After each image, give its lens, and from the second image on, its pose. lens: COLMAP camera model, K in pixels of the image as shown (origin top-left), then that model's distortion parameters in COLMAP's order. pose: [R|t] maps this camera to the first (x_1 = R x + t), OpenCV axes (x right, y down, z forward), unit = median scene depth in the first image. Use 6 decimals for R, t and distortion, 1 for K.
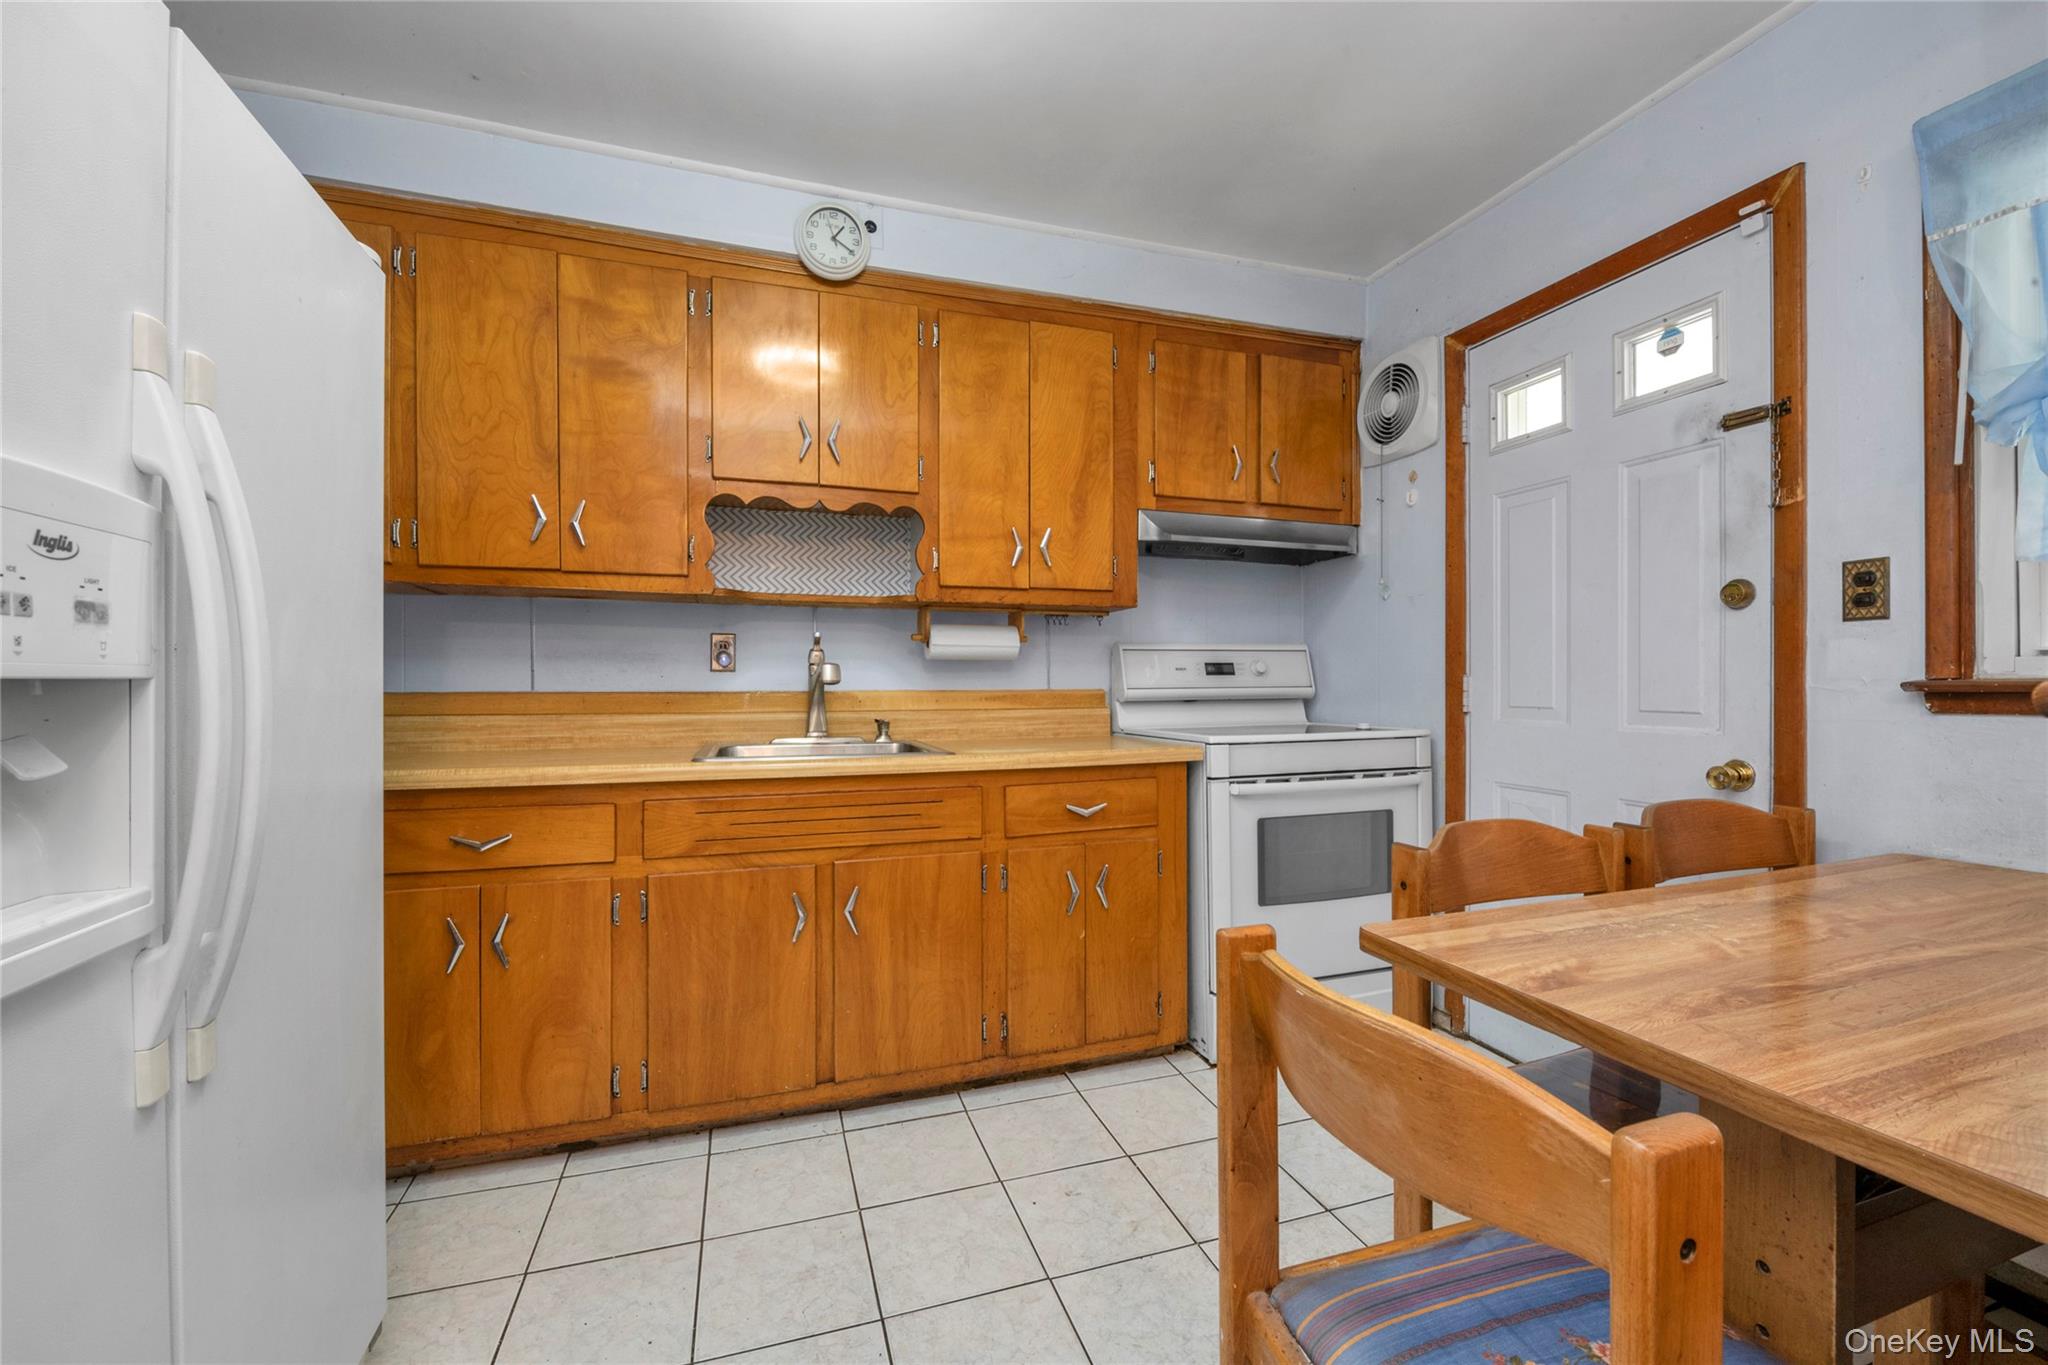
lens RADIAL K [[825.1, 0, 1024.0], [0, 825.1, 682.5], [0, 0, 1]] dist [-0.000934, -0.000173]
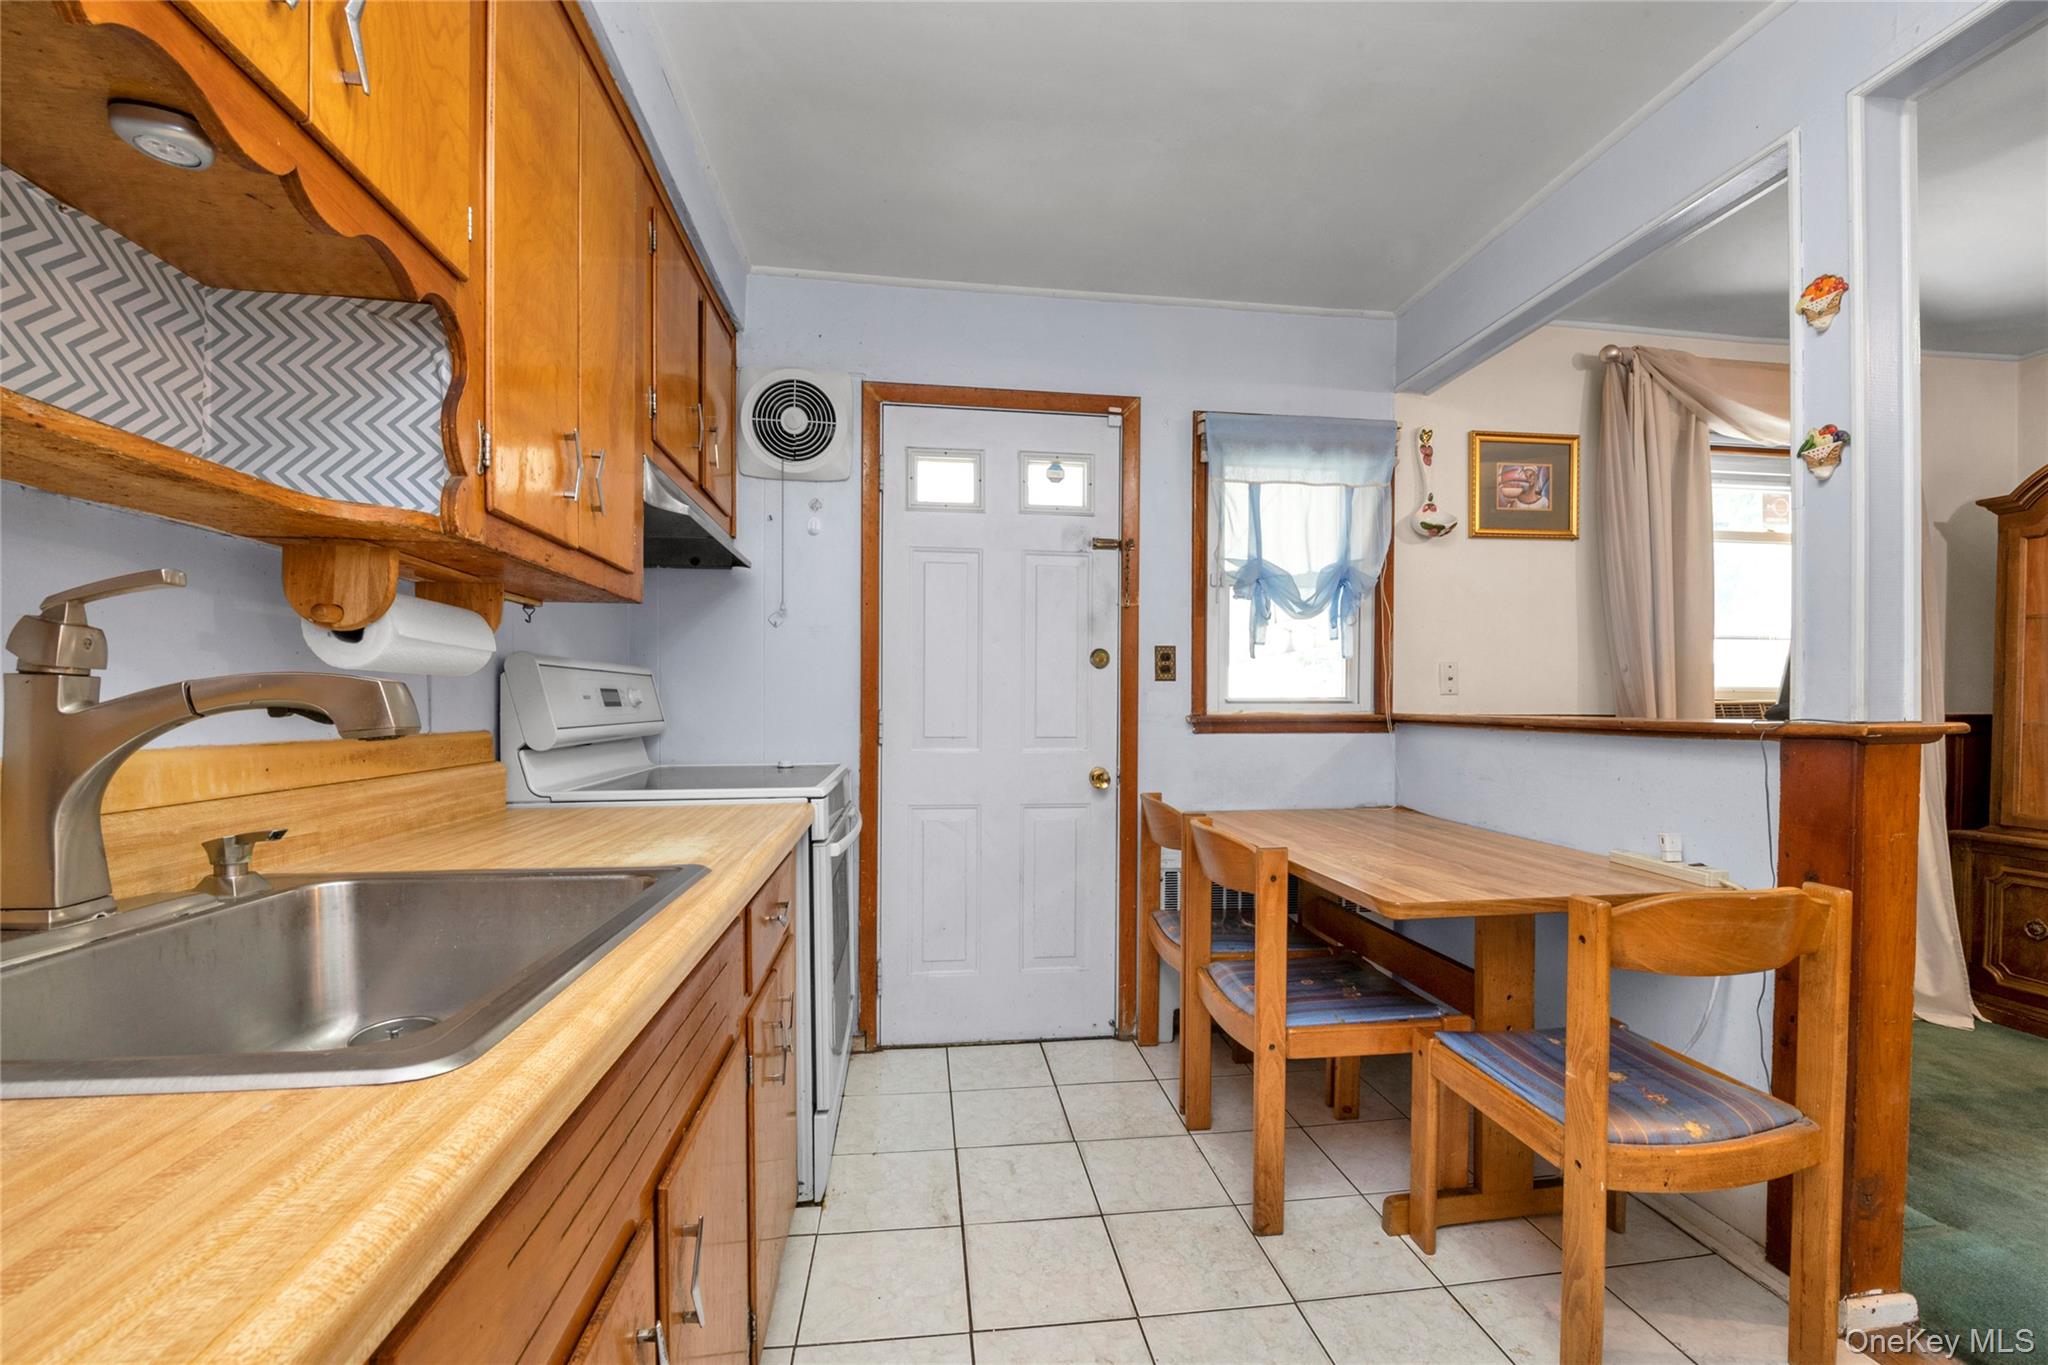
lens RADIAL K [[826.4, 0, 1024.5], [0, 826.4, 711.6], [0, 0, 1]] dist [0.000907, 0.000061]
pose [[0.189222, -0.003354, 0.981929, -0.641149], [-0.004134, 0.999983, 0.004213, -0.014778], [-0.981926, -0.004856, 0.189205, 0.828993]]
